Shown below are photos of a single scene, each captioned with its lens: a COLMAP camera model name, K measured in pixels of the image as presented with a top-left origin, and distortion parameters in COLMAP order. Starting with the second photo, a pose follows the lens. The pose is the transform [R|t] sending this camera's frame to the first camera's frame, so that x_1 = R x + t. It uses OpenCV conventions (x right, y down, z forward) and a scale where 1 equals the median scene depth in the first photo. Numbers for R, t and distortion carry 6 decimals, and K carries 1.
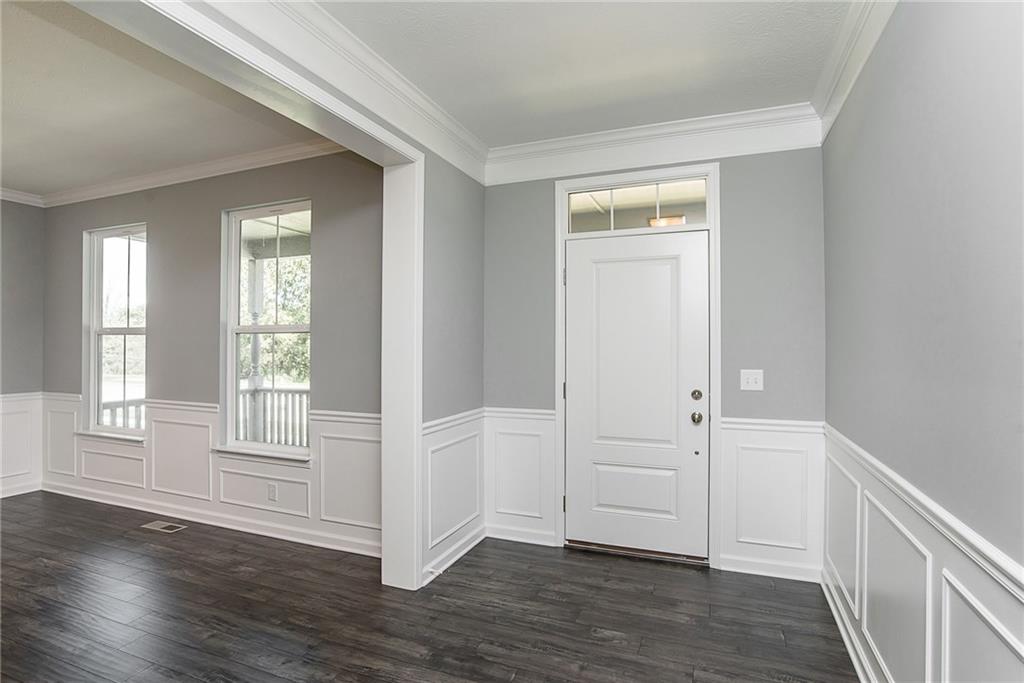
lens RADIAL K [[521.2, 0, 518.8], [0, 521.2, 340.8], [0, 0, 1]] dist [-0.029952, 0.009438]
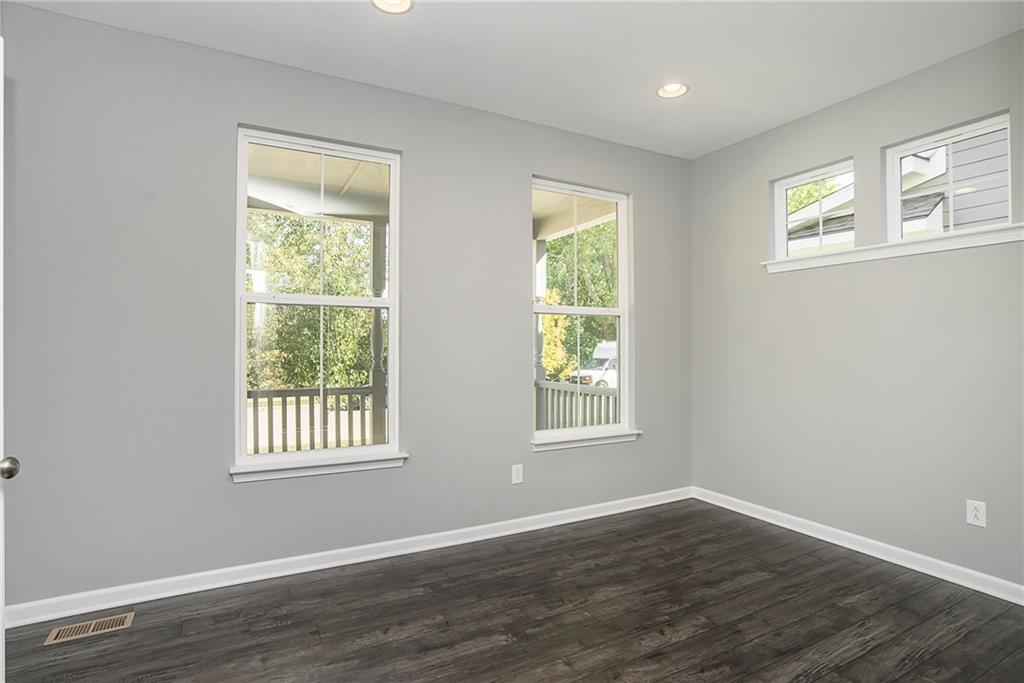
lens RADIAL K [[521.2, 0, 515.0], [0, 521.2, 339.3], [0, 0, 1]] dist [-0.029952, 0.009438]
pose [[0.642512, 0.006216, 0.766251, -1.261597], [-0.002327, 0.999978, -0.006160, 0.039507], [-0.766272, 0.002175, 0.642512, 0.447663]]
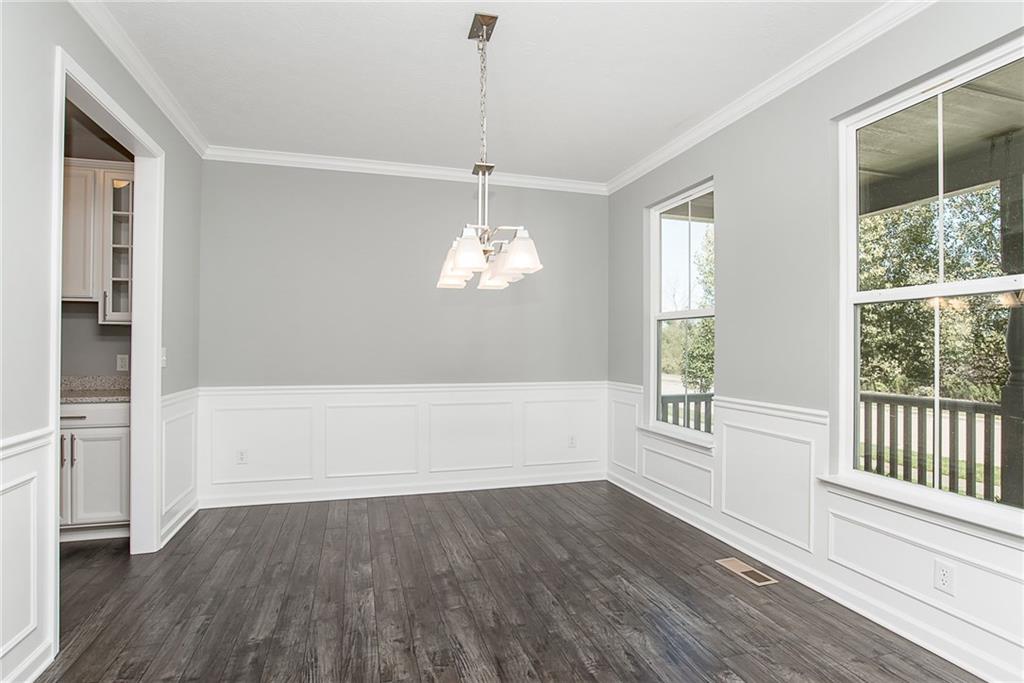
lens RADIAL K [[521.2, 0, 504.3], [0, 521.2, 342.4], [0, 0, 1]] dist [-0.029952, 0.009438]
pose [[0.616422, -0.006001, -0.787393, -0.316632], [-0.001122, 0.999963, -0.008500, 0.041178], [0.787415, 0.006123, 0.616392, 0.268371]]
